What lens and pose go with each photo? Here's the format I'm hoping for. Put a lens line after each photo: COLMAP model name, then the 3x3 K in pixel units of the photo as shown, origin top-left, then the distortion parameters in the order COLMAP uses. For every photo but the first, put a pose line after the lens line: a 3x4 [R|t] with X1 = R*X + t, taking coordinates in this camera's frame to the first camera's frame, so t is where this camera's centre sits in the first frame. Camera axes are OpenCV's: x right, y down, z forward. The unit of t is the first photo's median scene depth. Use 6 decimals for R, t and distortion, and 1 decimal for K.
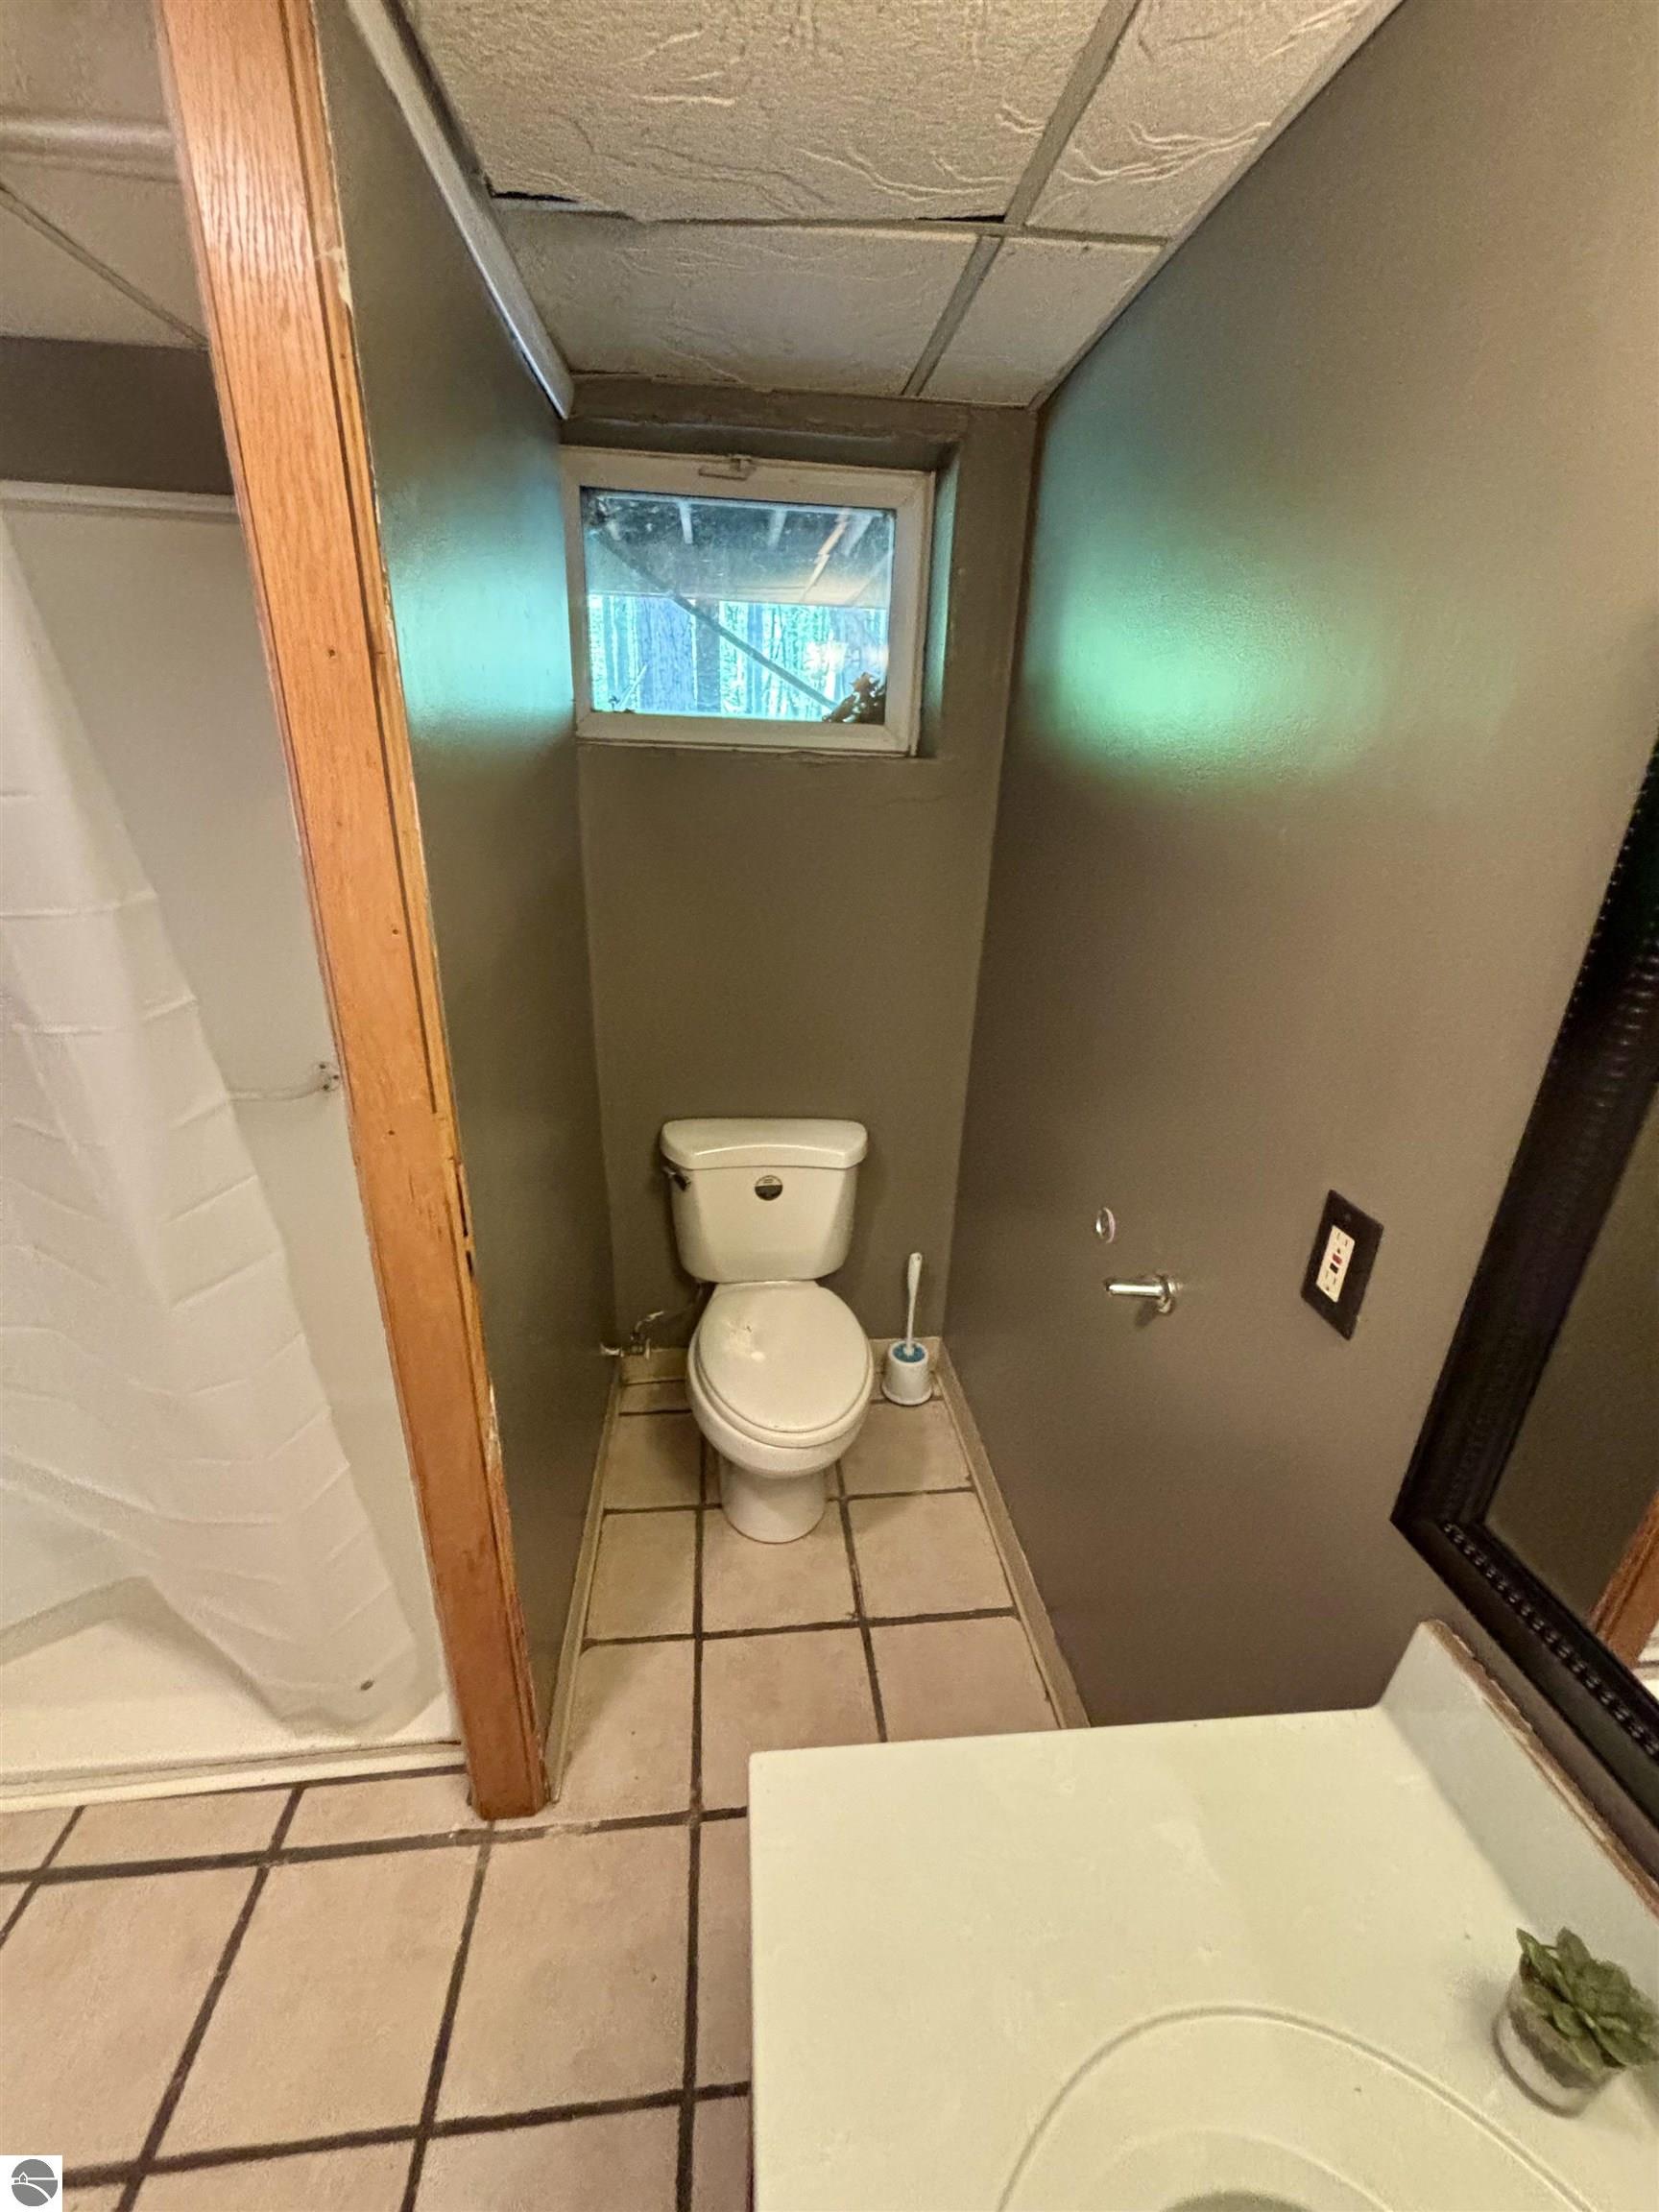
lens RADIAL K [[895.3, 0, 824.2], [0, 895.3, 1103.9], [0, 0, 1]] dist [-0.000958, 0.000557]
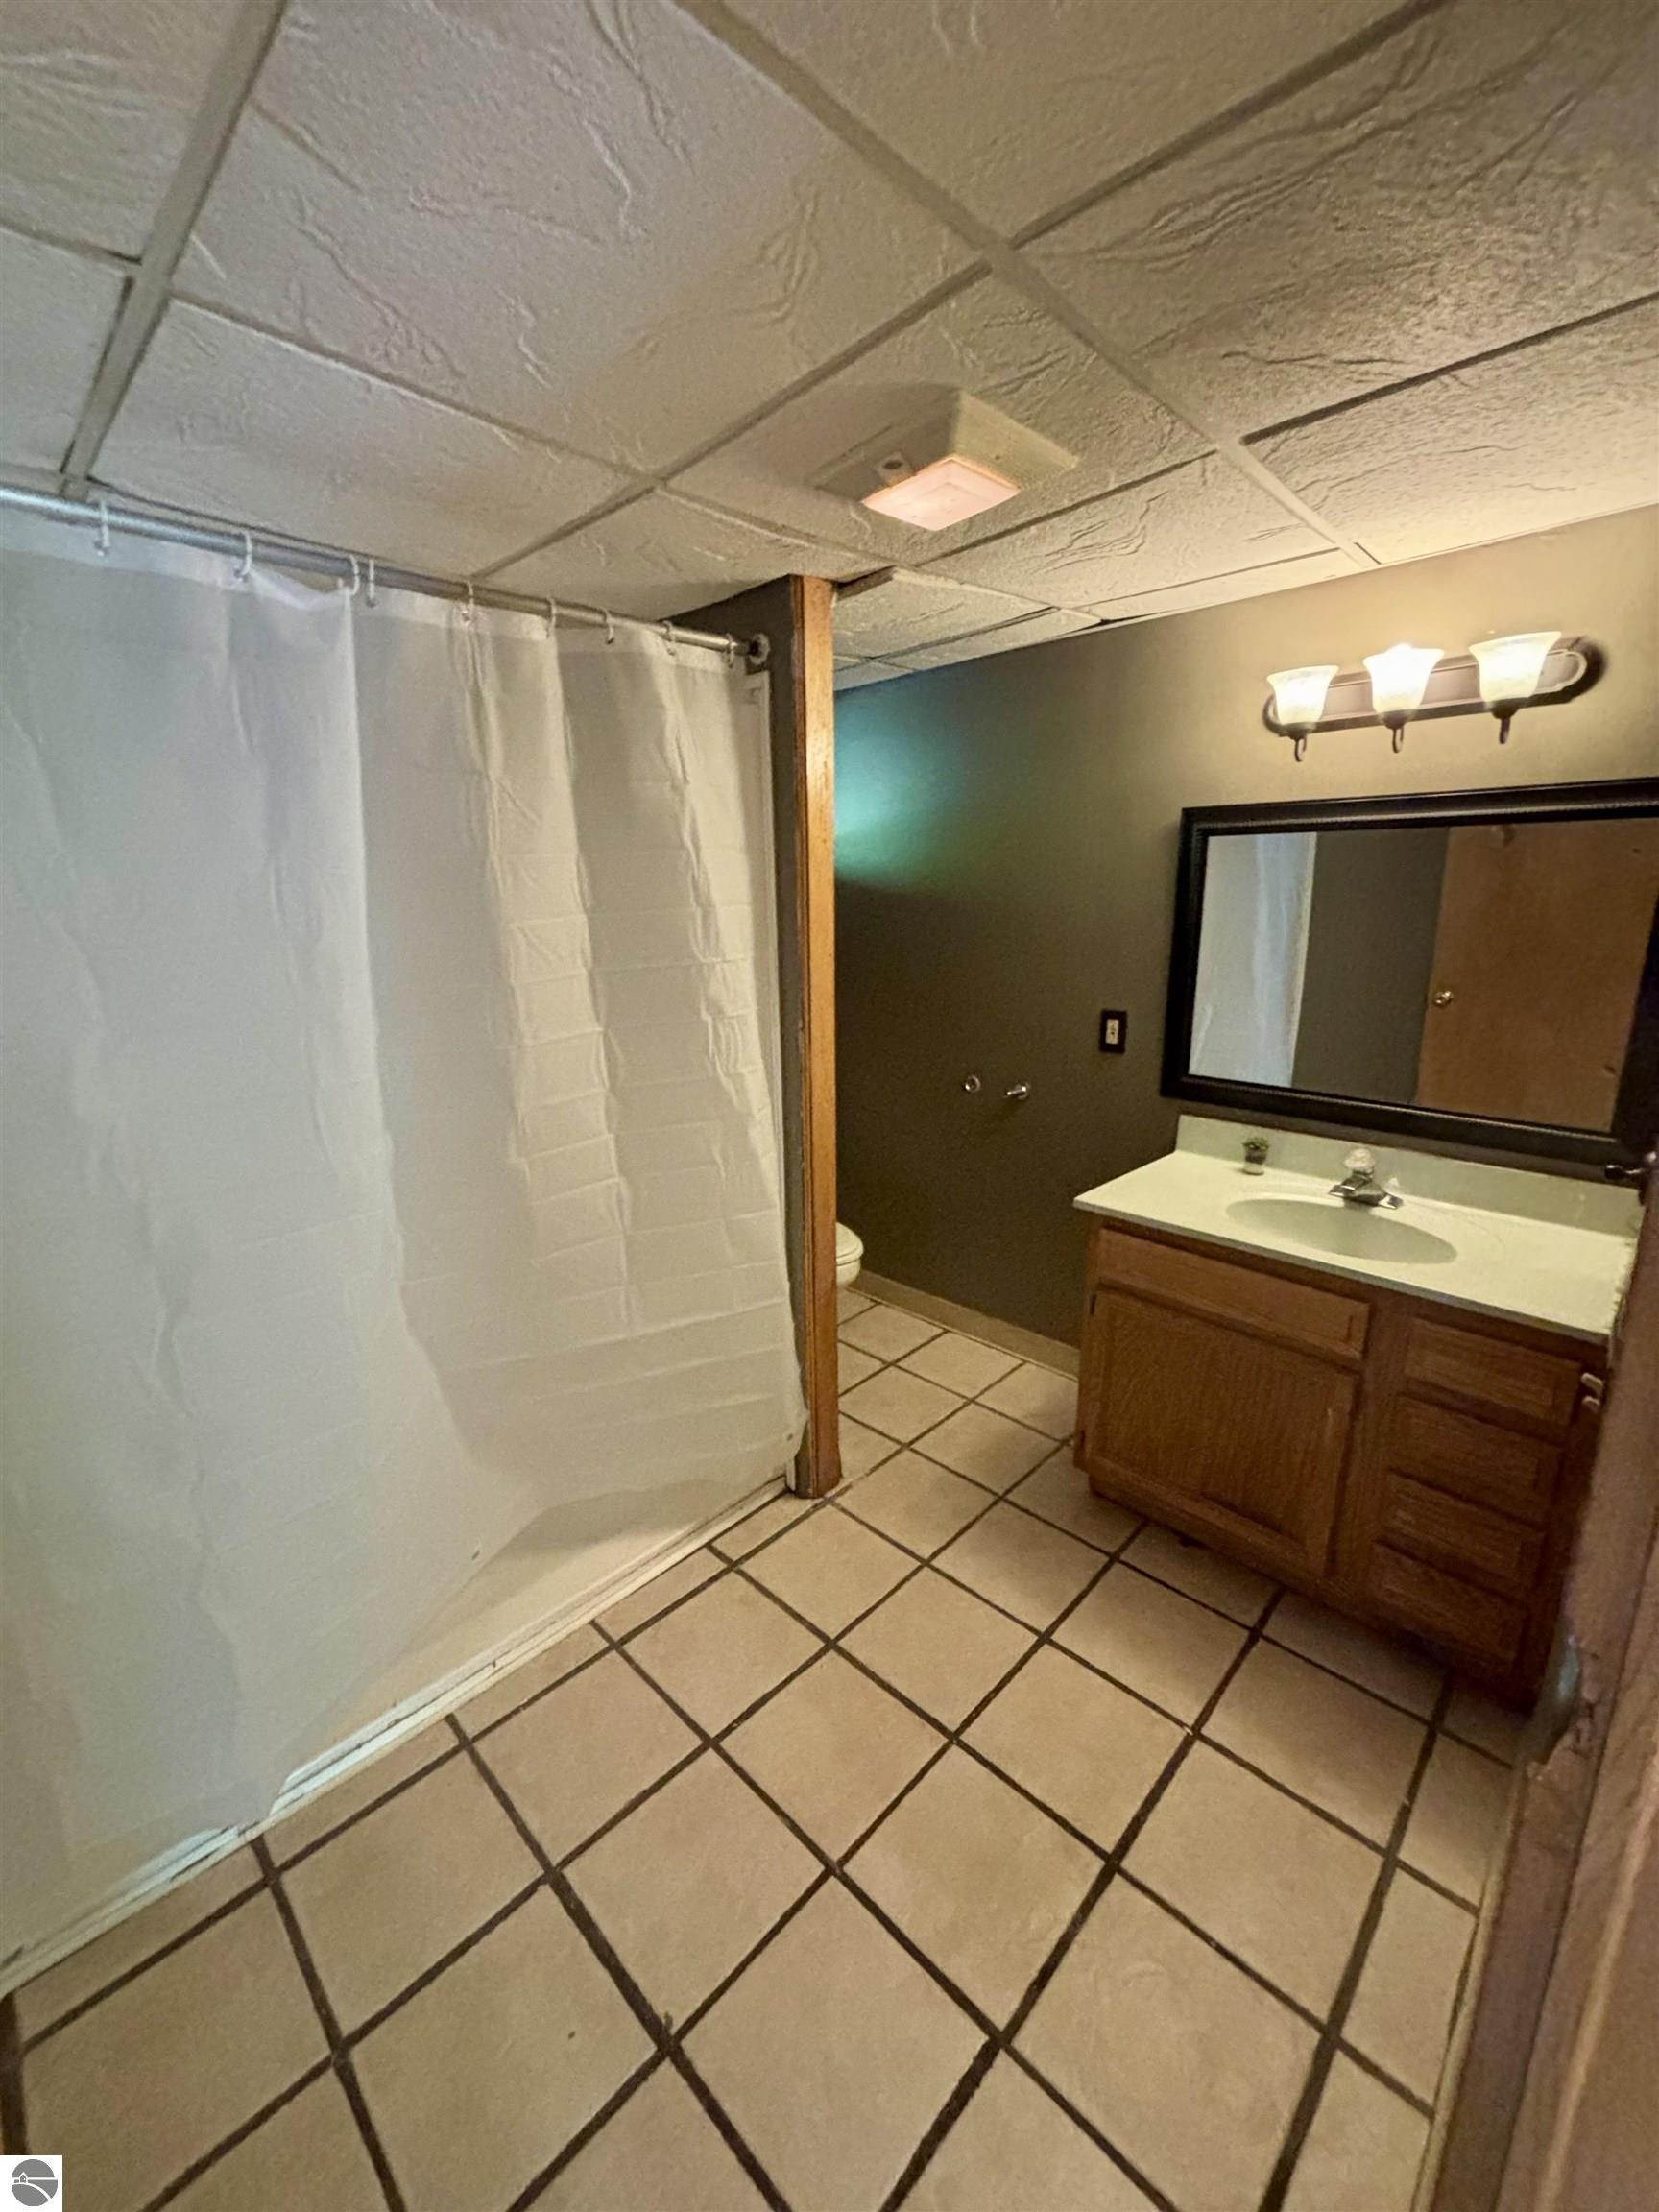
lens RADIAL K [[895.3, 0, 821.8], [0, 895.3, 1111.5], [0, 0, 1]] dist [-0.000958, 0.000557]
pose [[0.764599, -0.190578, 0.615686, -1.324918], [0.269393, 0.962332, -0.036671, 0.180442], [-0.585506, 0.193900, 0.787138, -0.473420]]
